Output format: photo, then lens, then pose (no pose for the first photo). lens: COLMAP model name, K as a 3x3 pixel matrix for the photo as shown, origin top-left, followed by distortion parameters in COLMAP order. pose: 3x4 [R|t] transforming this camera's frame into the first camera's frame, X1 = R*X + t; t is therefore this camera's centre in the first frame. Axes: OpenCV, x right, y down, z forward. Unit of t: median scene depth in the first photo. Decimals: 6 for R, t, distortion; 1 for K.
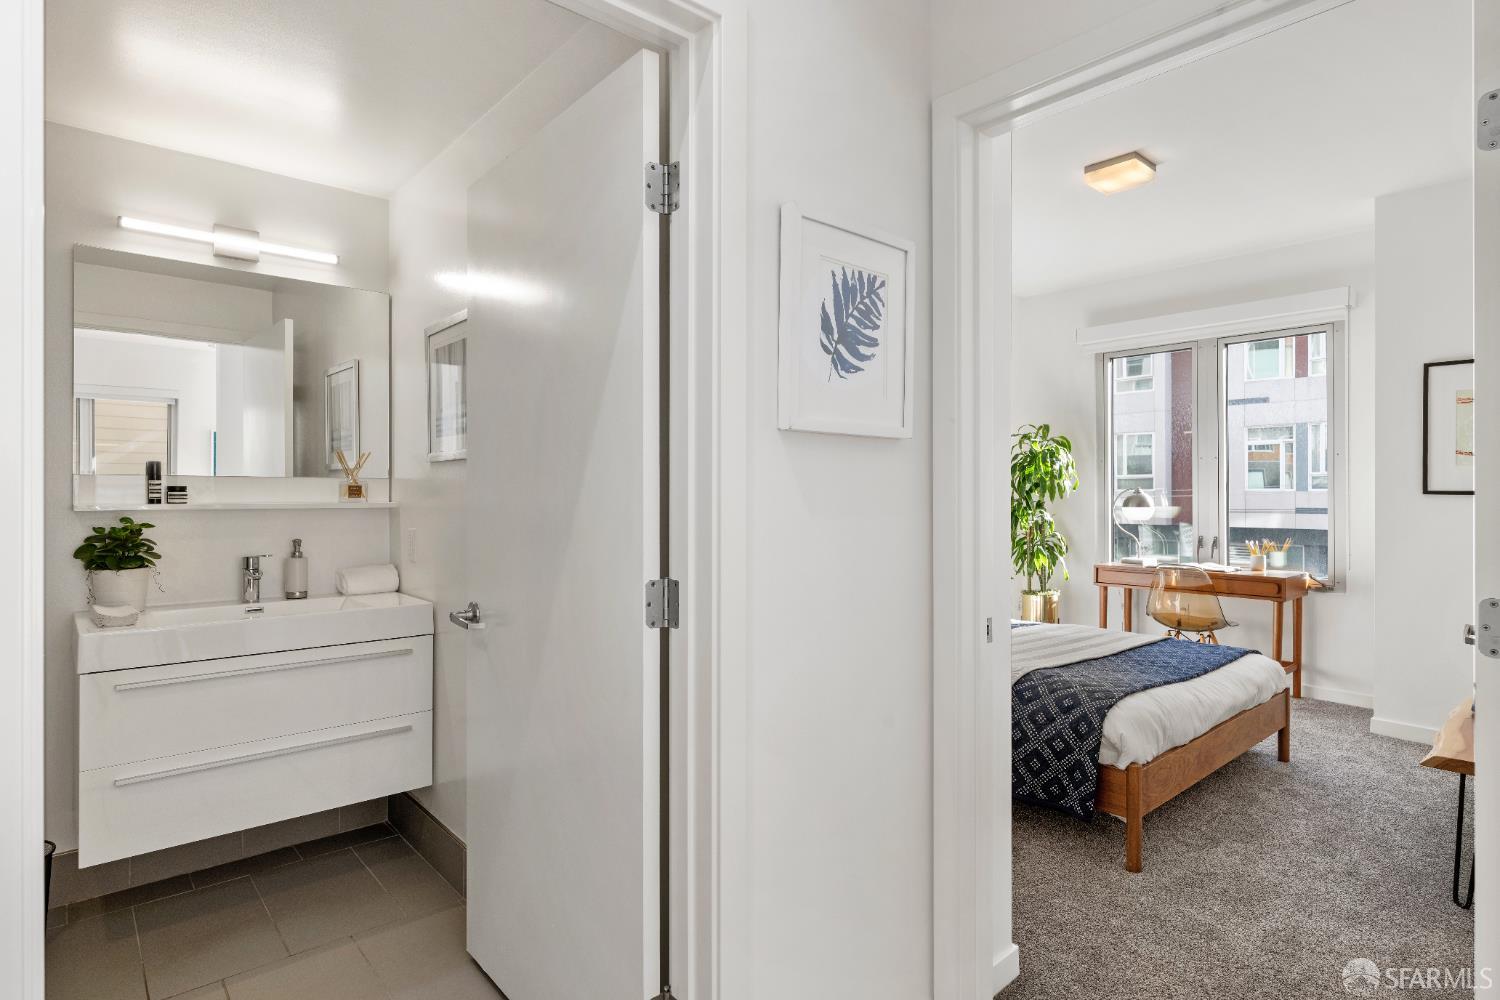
lens RADIAL K [[795.8, 0, 751.6], [0, 795.8, 494.7], [0, 0, 1]] dist [0.001515, 0.000013]
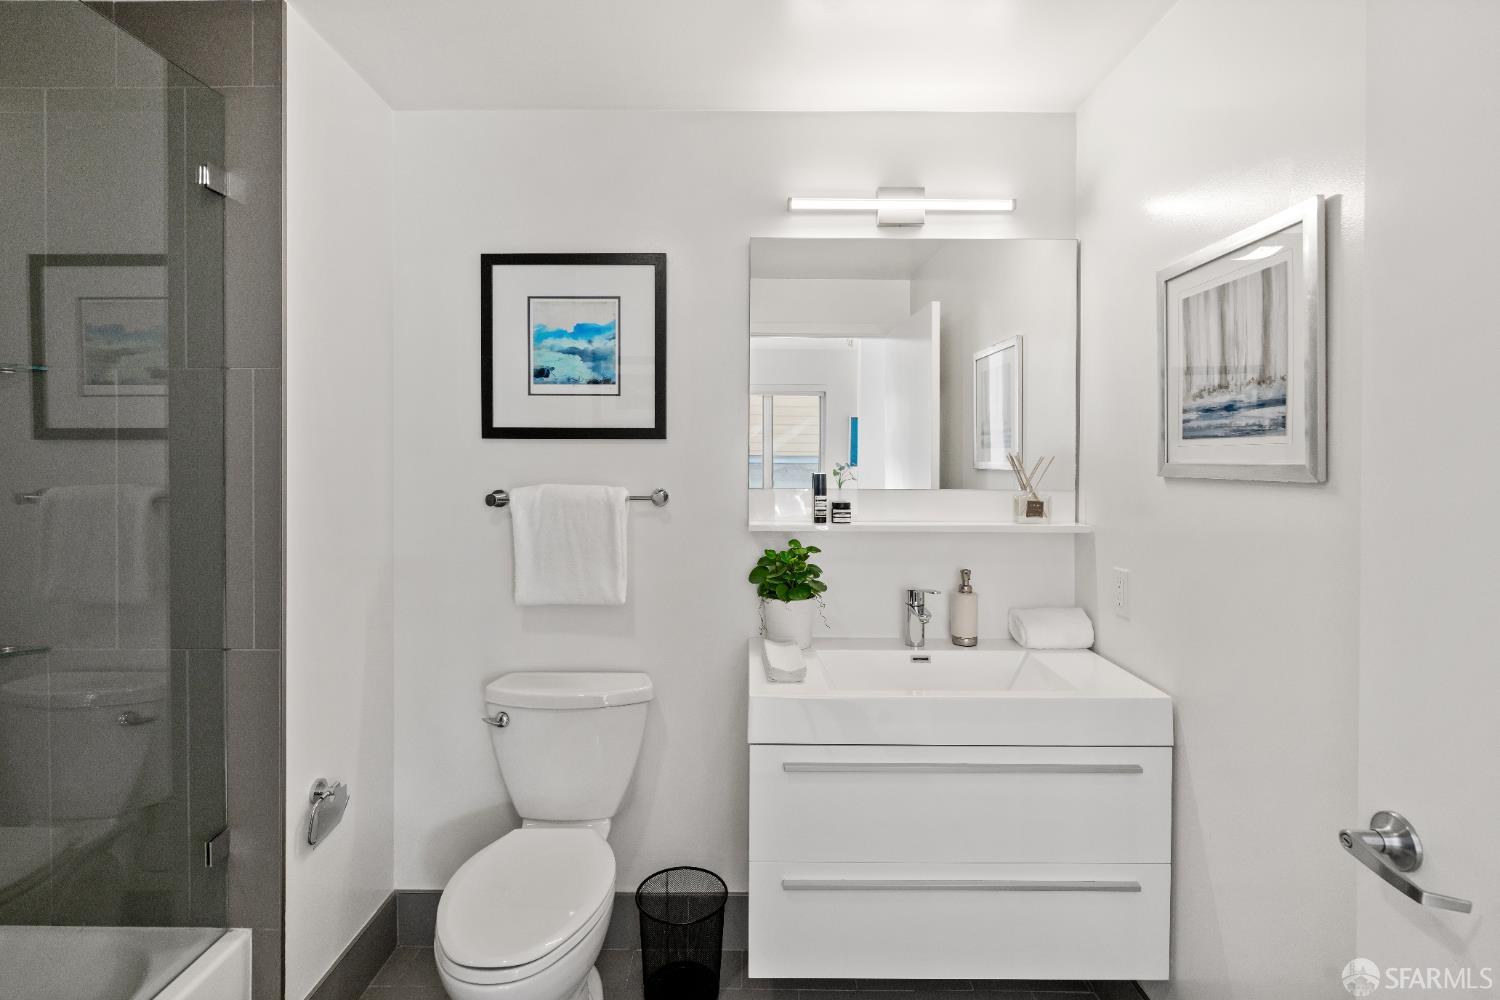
lens RADIAL K [[692.7, 0, 760.5], [0, 692.7, 462.0], [0, 0, 1]] dist [0.000714, 0.000380]
pose [[0.759097, 0.003859, -0.650967, -0.292593], [-0.004140, 0.999991, 0.001100, -0.052044], [0.650965, 0.001860, 0.759106, 0.365868]]
